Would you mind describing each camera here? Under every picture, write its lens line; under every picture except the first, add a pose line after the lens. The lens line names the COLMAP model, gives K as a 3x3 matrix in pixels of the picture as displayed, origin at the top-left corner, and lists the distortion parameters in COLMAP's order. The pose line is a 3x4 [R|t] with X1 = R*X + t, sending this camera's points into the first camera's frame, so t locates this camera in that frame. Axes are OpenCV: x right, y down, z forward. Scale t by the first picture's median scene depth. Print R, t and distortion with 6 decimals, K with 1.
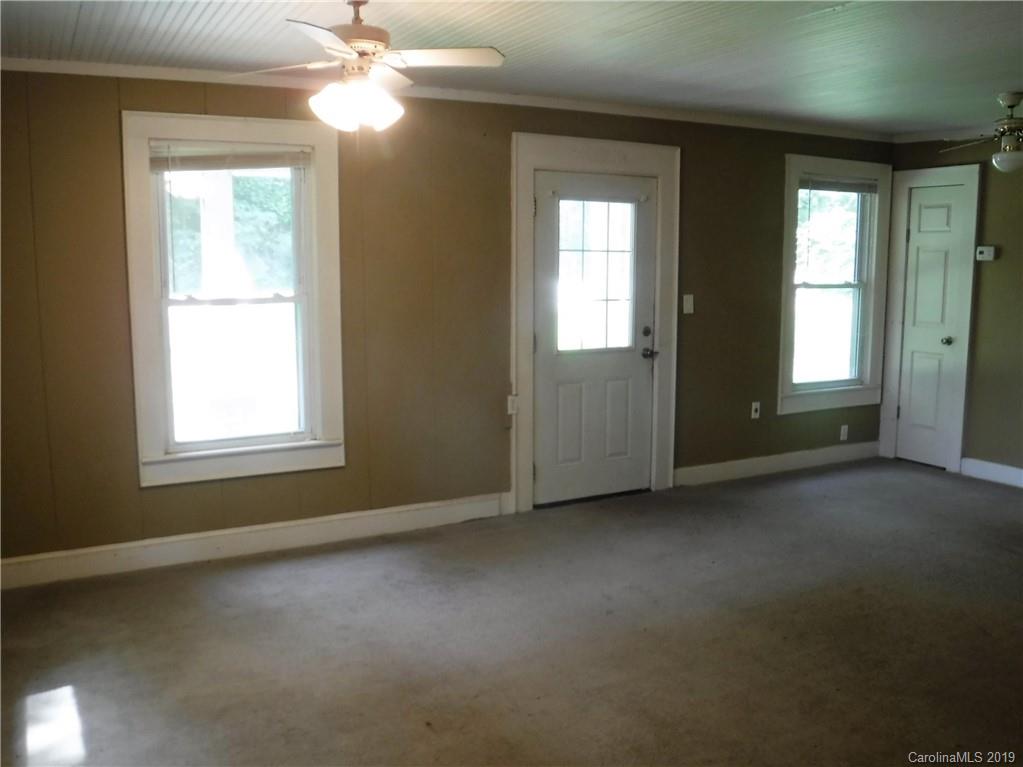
lens RADIAL K [[928.5, 0, 511.5], [0, 928.5, 383.5], [0, 0, 1]] dist [-0.106458, 0.014249]
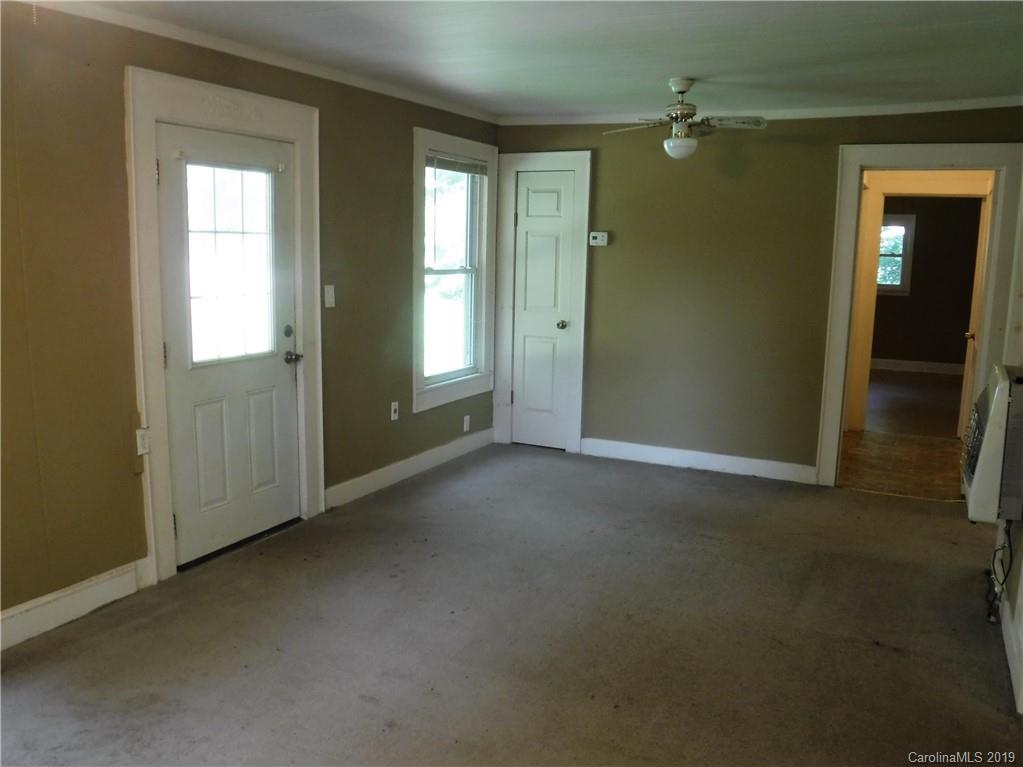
lens RADIAL K [[858.3, 0, 511.5], [0, 858.3, 383.5], [0, 0, 1]] dist [-0.089704, 0.008737]
pose [[0.822483, -0.076532, 0.563617, -0.120767], [0.057611, 0.997020, 0.051311, -0.036801], [-0.565864, -0.009732, 0.824441, 0.258616]]
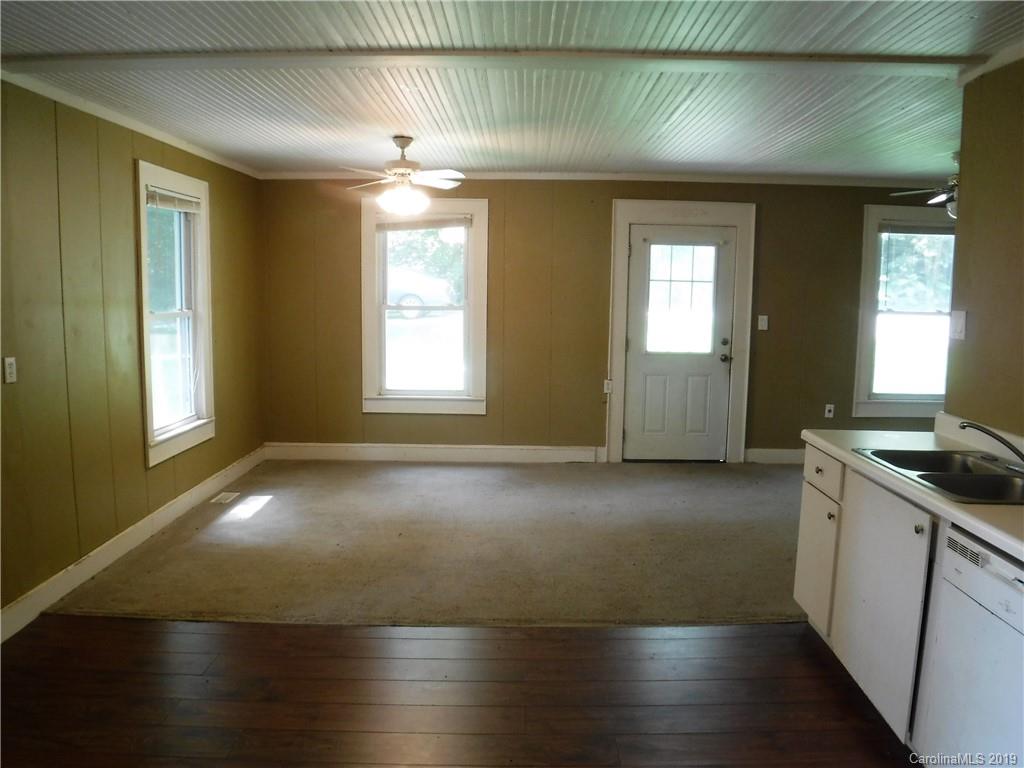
lens RADIAL K [[832.8, 0, 512.0], [0, 832.8, 384.0], [0, 0, 1]] dist [-0.098041, 0.000261]
pose [[0.871780, 0.071732, -0.484617, 0.455317], [-0.078514, 0.996893, 0.006319, 0.020725], [0.483565, 0.032541, 0.874704, -0.187276]]
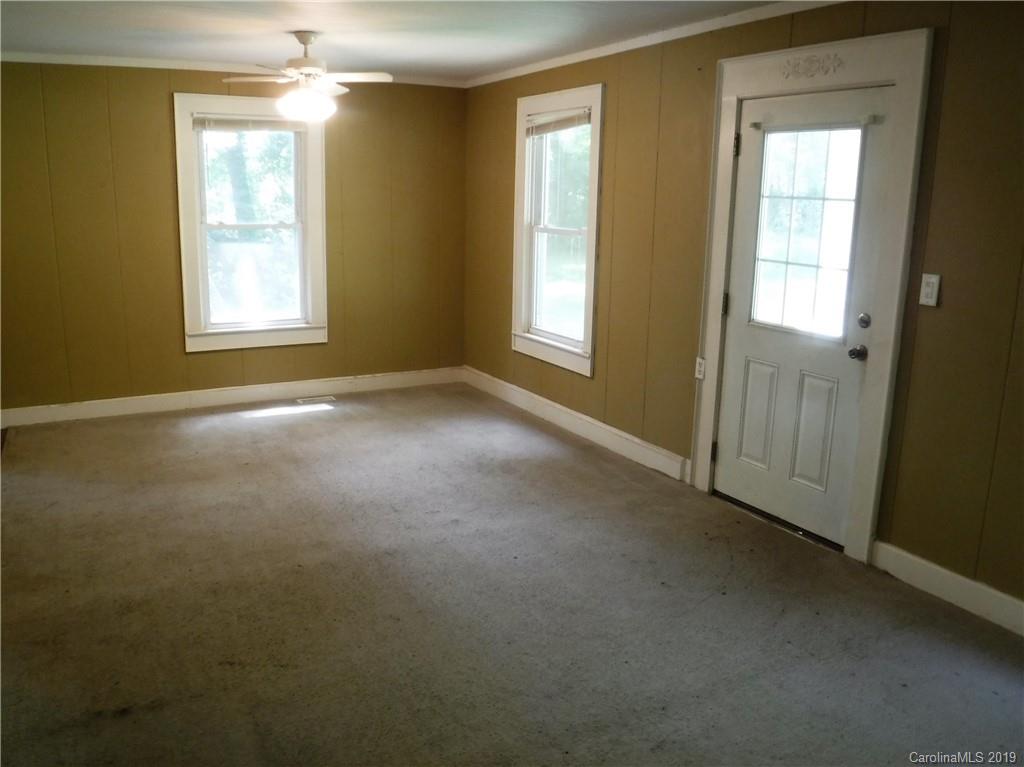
lens RADIAL K [[832.8, 0, 512.0], [0, 832.8, 383.5], [0, 0, 1]] dist [-0.098041, 0.000261]
pose [[-0.000317, 0.221456, -0.975170, 0.724365], [-0.149556, 0.964192, 0.219012, -0.102755], [0.988753, 0.145912, 0.032814, 0.726273]]
